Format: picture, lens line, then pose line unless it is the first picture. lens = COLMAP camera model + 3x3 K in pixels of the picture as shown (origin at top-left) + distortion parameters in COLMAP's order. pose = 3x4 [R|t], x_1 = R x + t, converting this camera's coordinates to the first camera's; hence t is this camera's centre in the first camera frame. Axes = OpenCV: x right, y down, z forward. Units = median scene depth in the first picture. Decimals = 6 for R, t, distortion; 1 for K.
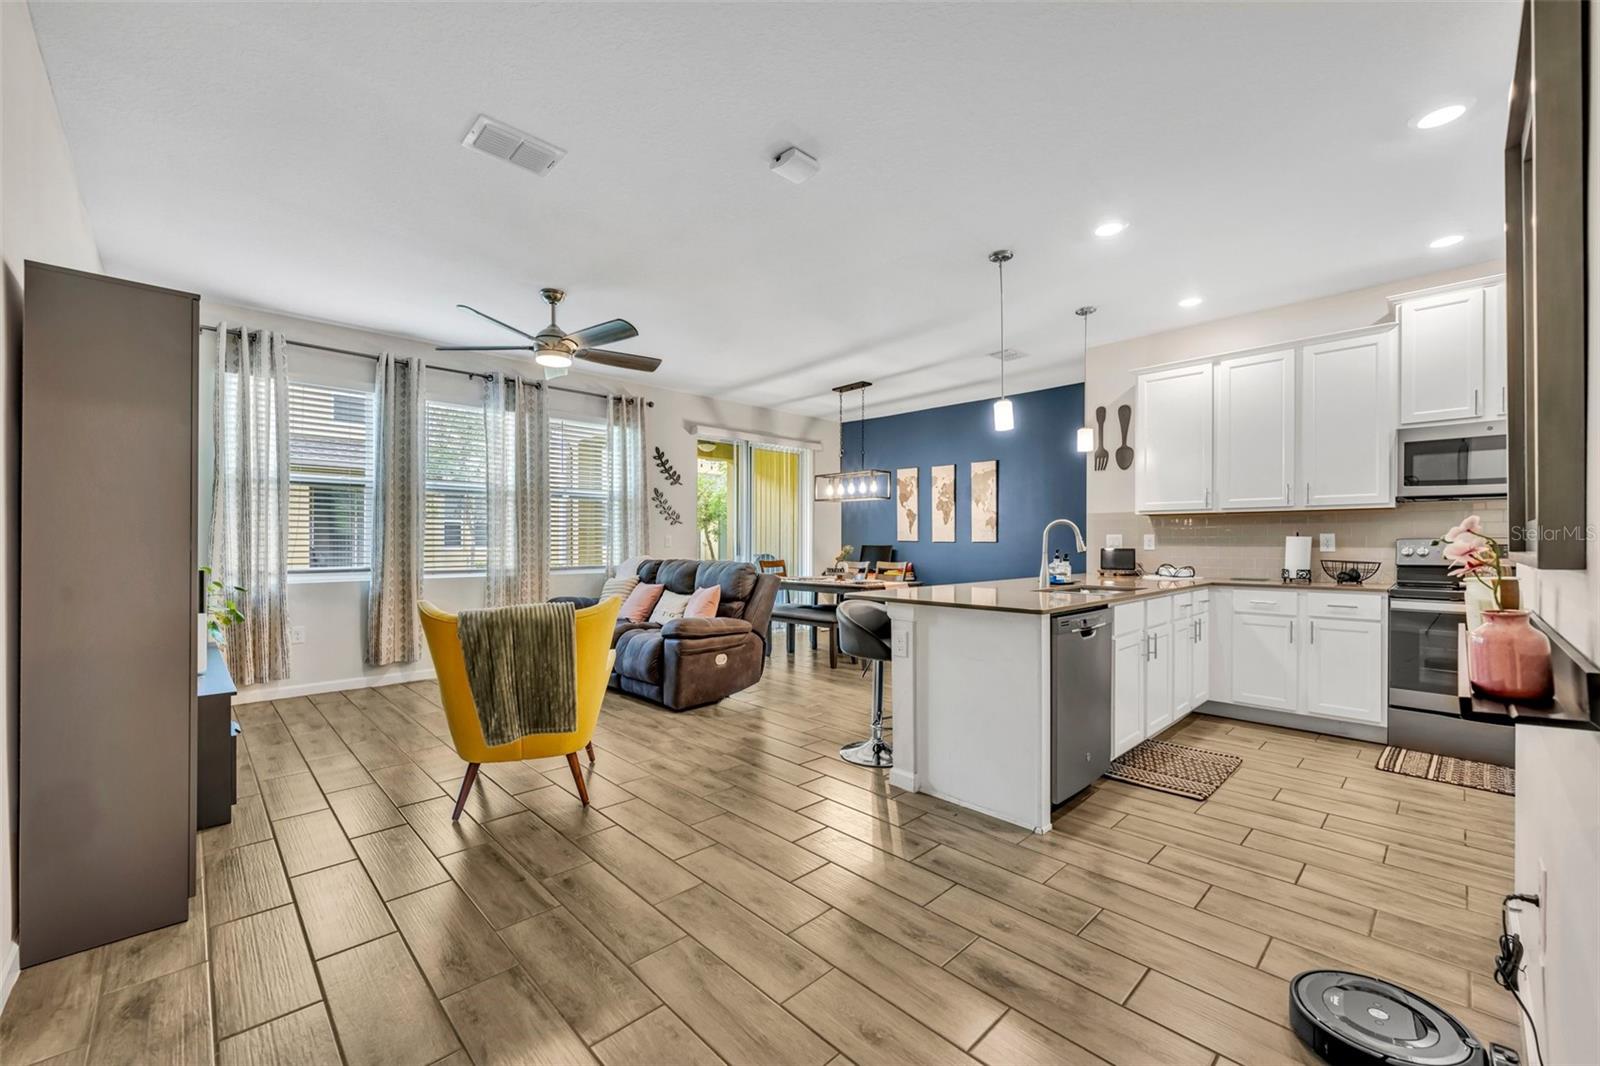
lens RADIAL K [[645.0, 0, 801.2], [0, 645.0, 544.4], [0, 0, 1]] dist [0.000667, 0.000281]
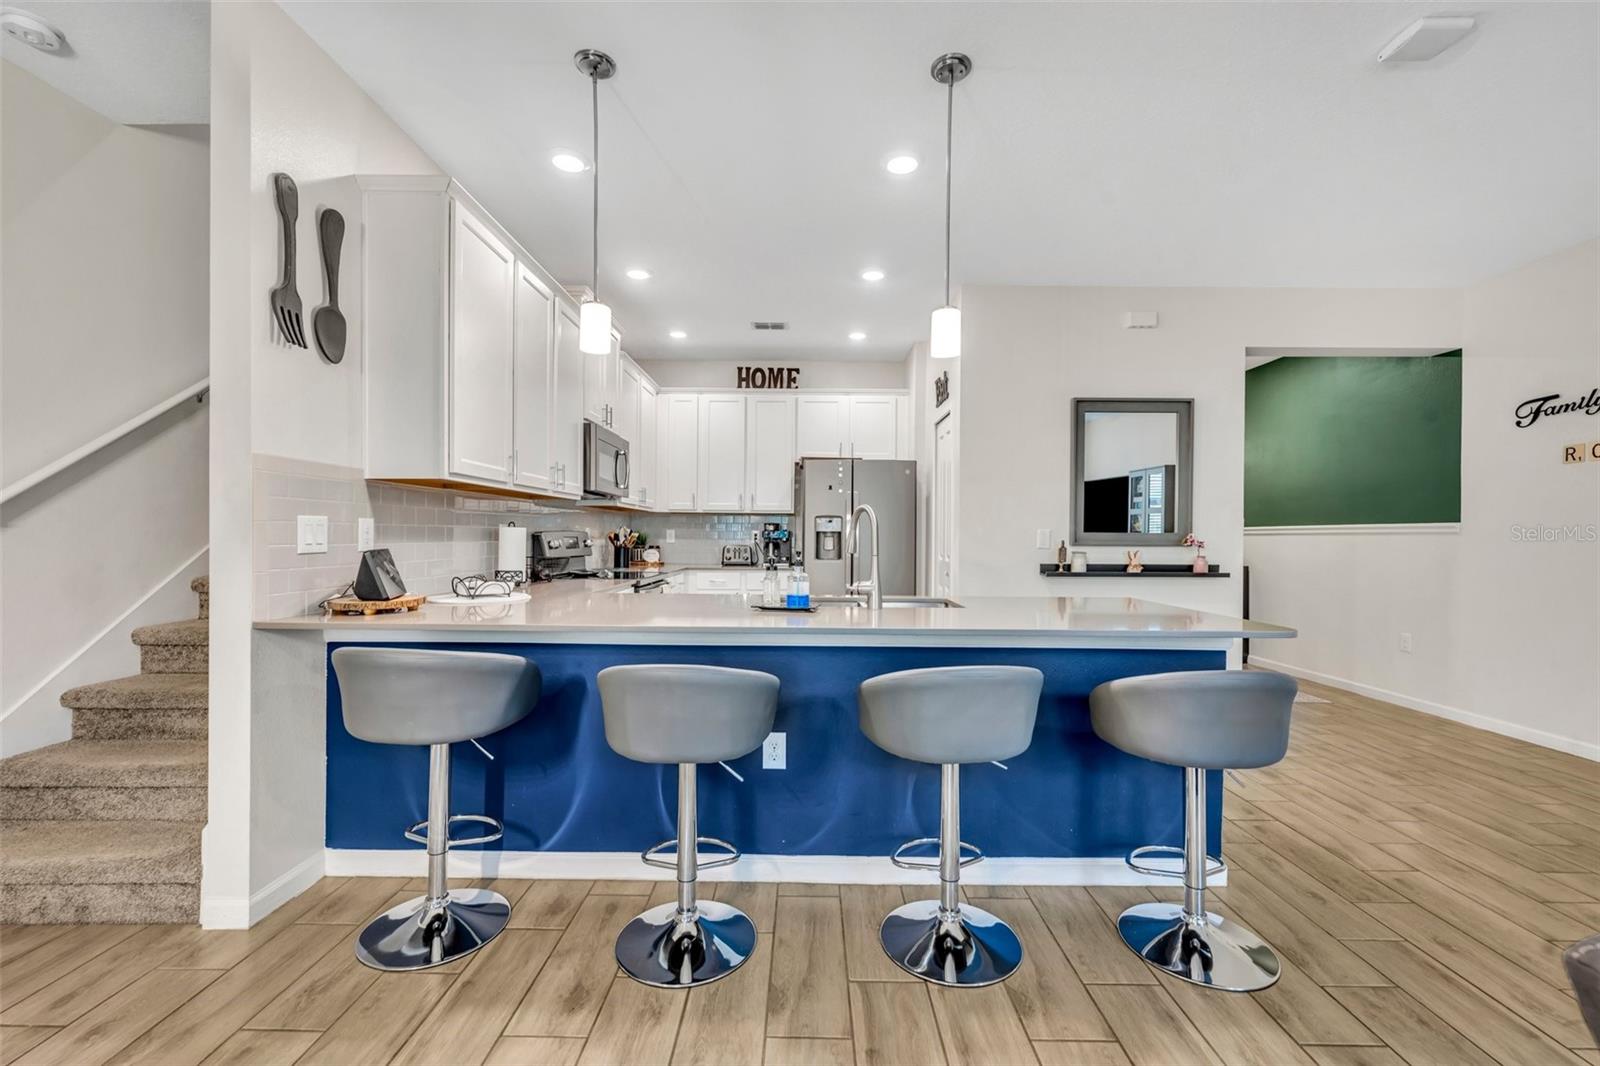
lens RADIAL K [[655.6, 0, 815.8], [0, 655.6, 536.5], [0, 0, 1]] dist [0.002178, 0.000410]
pose [[-0.715256, -0.006894, 0.698829, -0.030045], [-0.004991, 0.999976, 0.004757, -0.006774], [-0.698845, -0.000086, -0.715273, 1.282938]]
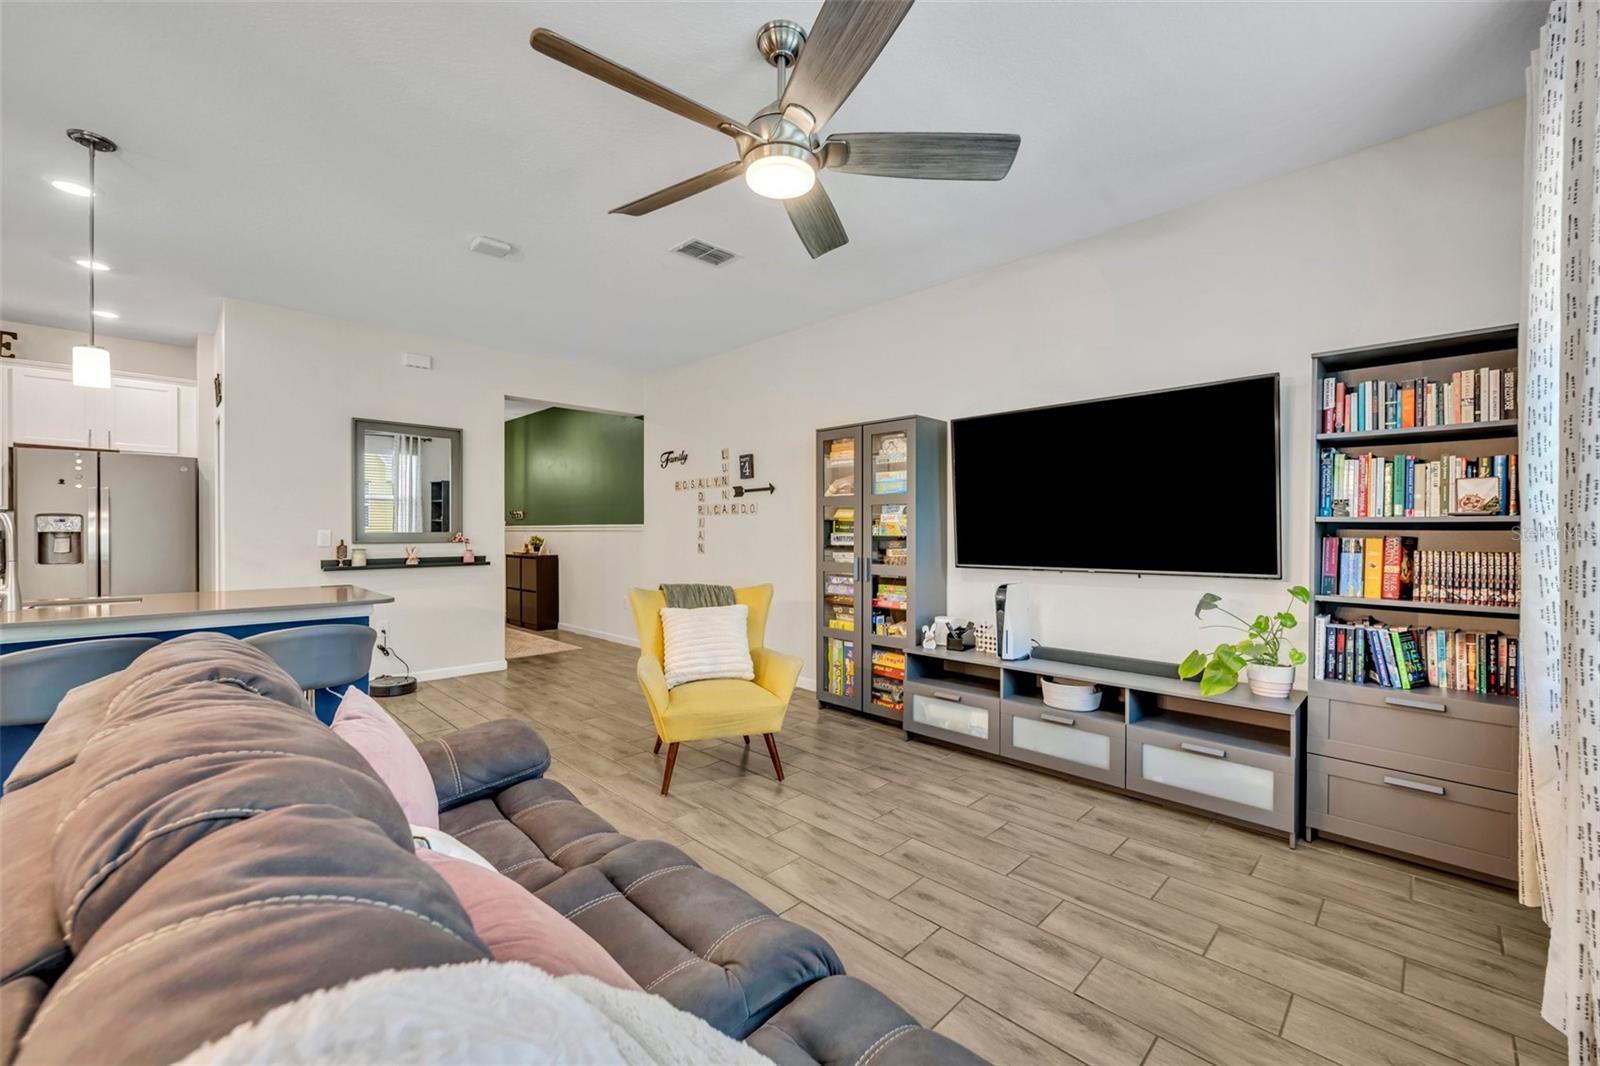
lens RADIAL K [[631.4, 0, 794.1], [0, 631.4, 538.1], [0, 0, 1]] dist [-0.006912, 0.000395]
pose [[-0.999963, -0.002889, -0.008156, -0.377796], [-0.003023, 0.999858, 0.016579, -0.020624], [0.008107, 0.016603, -0.999829, 1.419267]]
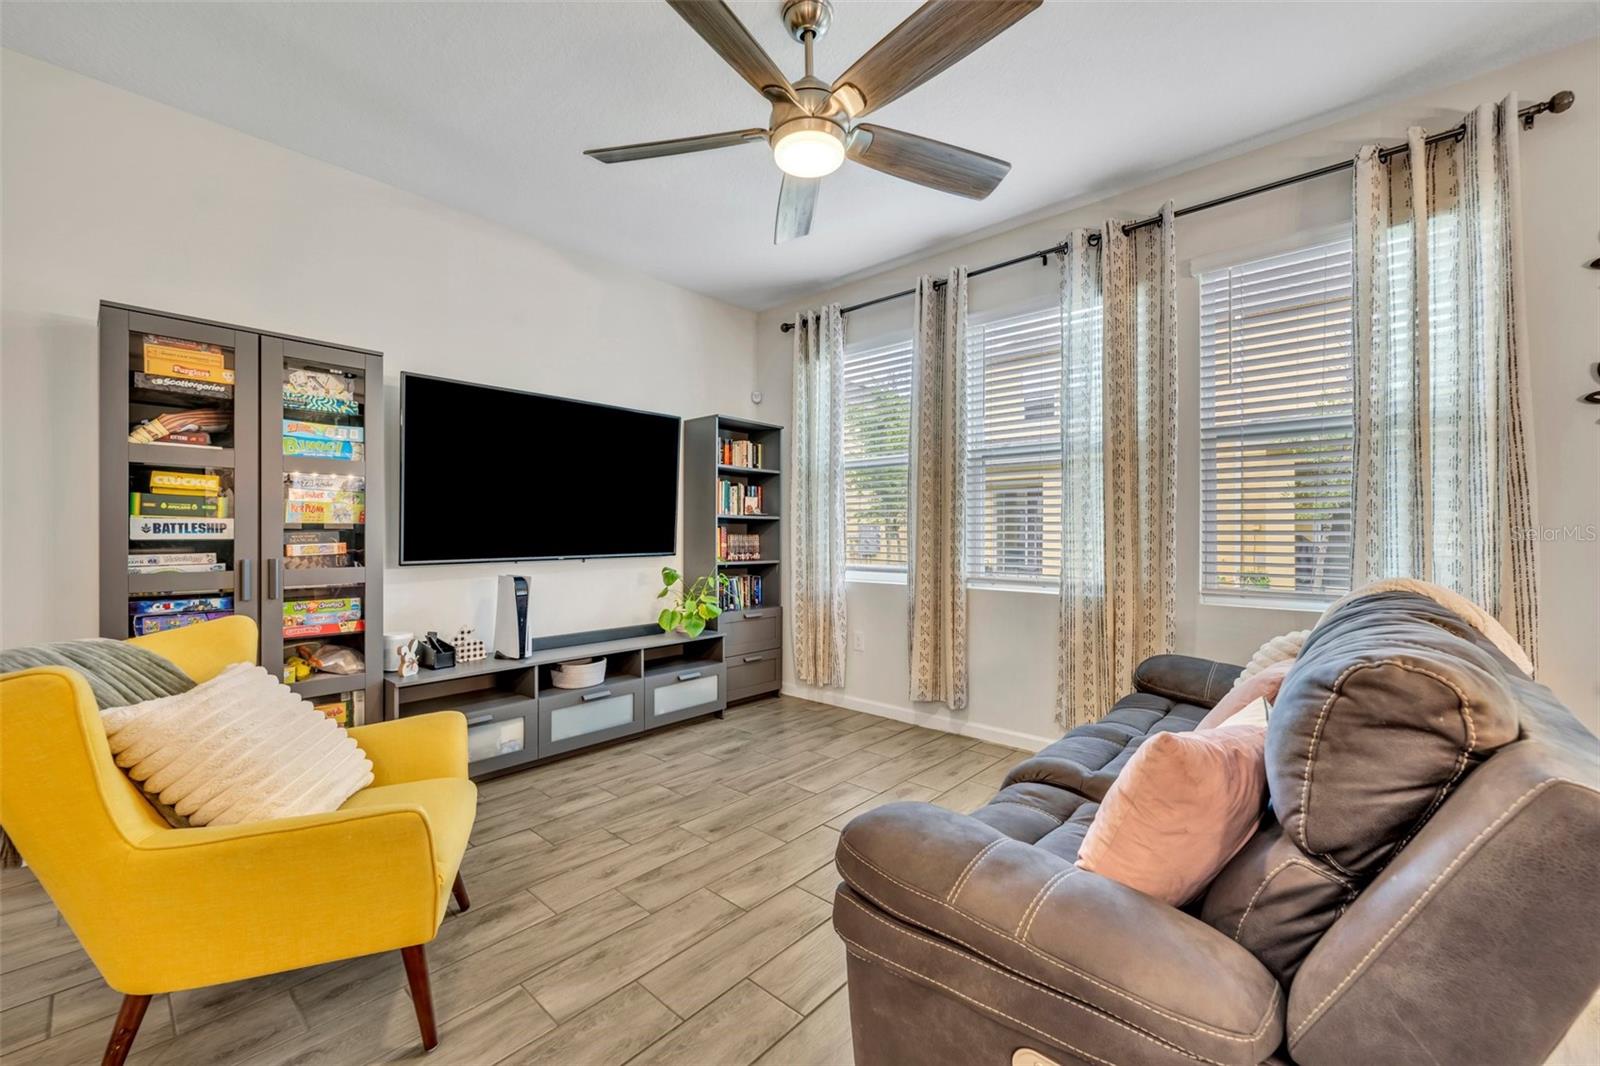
lens RADIAL K [[638.6, 0, 797.3], [0, 638.6, 537.0], [0, 0, 1]] dist [-0.000378, 0.000342]
pose [[0.064224, 0.003626, -0.997929, 0.082126], [-0.008431, 0.999960, 0.003091, -0.002473], [0.997900, 0.008215, 0.064252, 0.928455]]
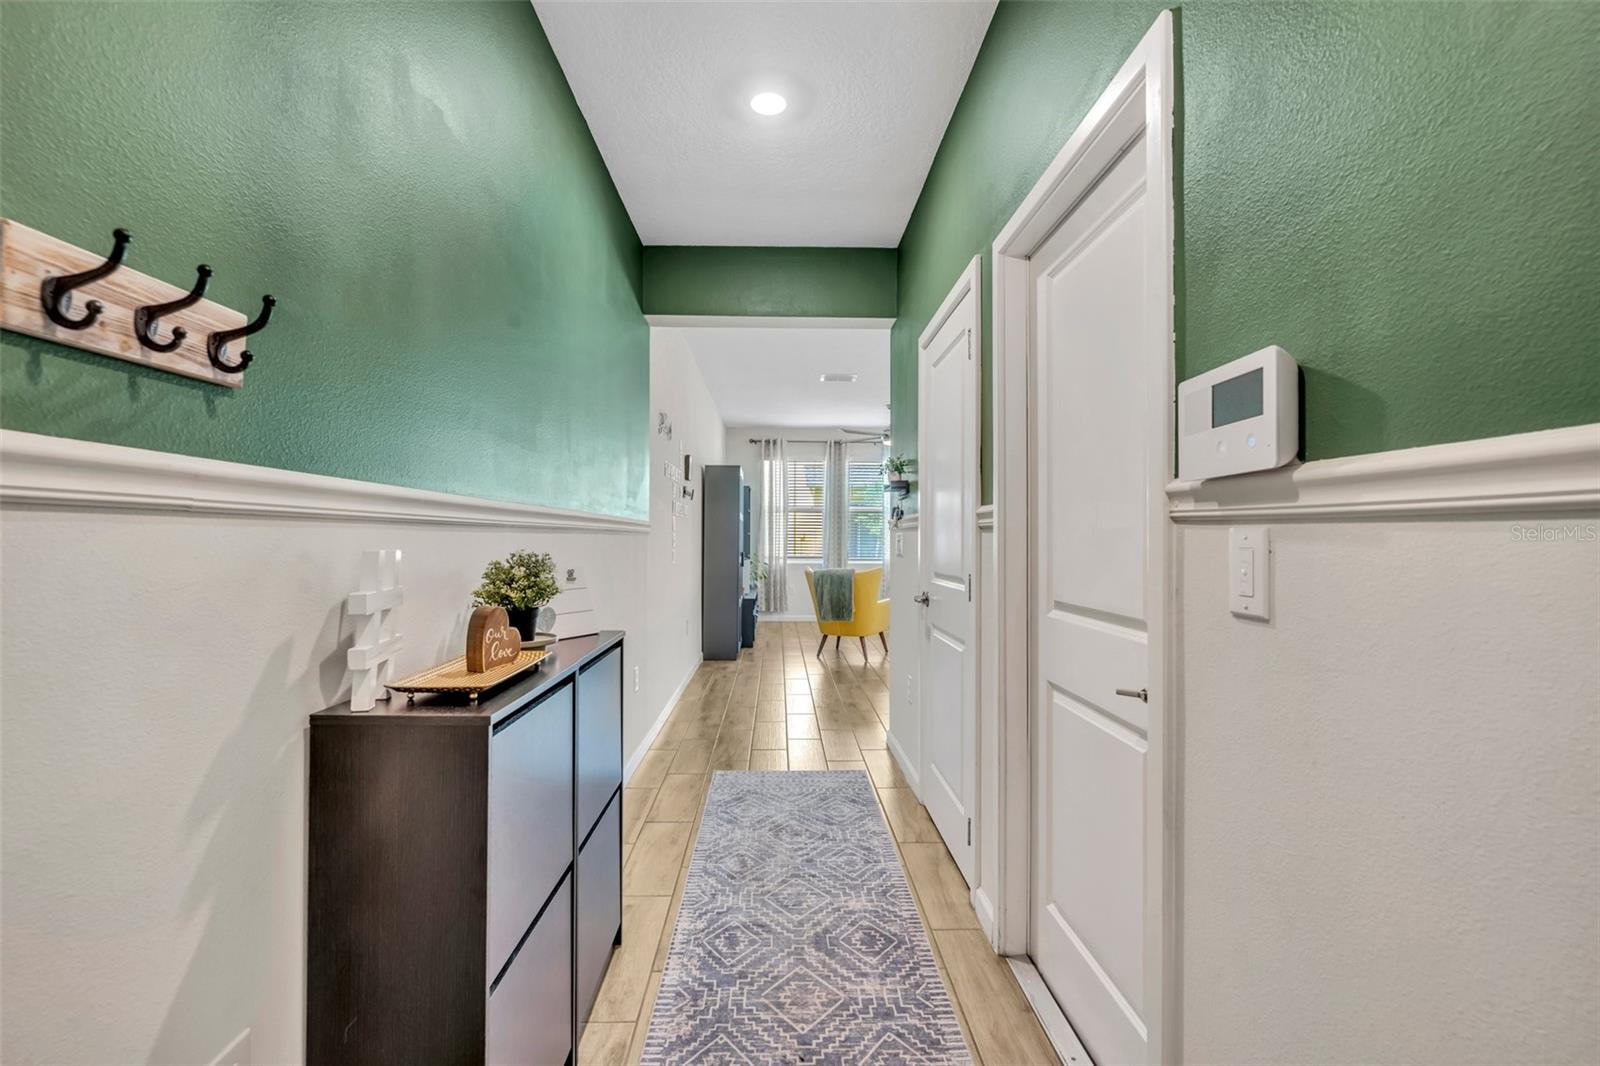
lens RADIAL K [[686.7, 0, 792.0], [0, 686.7, 548.6], [0, 0, 1]] dist [0.001452, 0.000287]
pose [[0.739457, 0.007753, -0.673159, 0.662401], [-0.004302, 0.999968, 0.006791, 0.001461], [0.673190, -0.002126, 0.739467, -0.573705]]
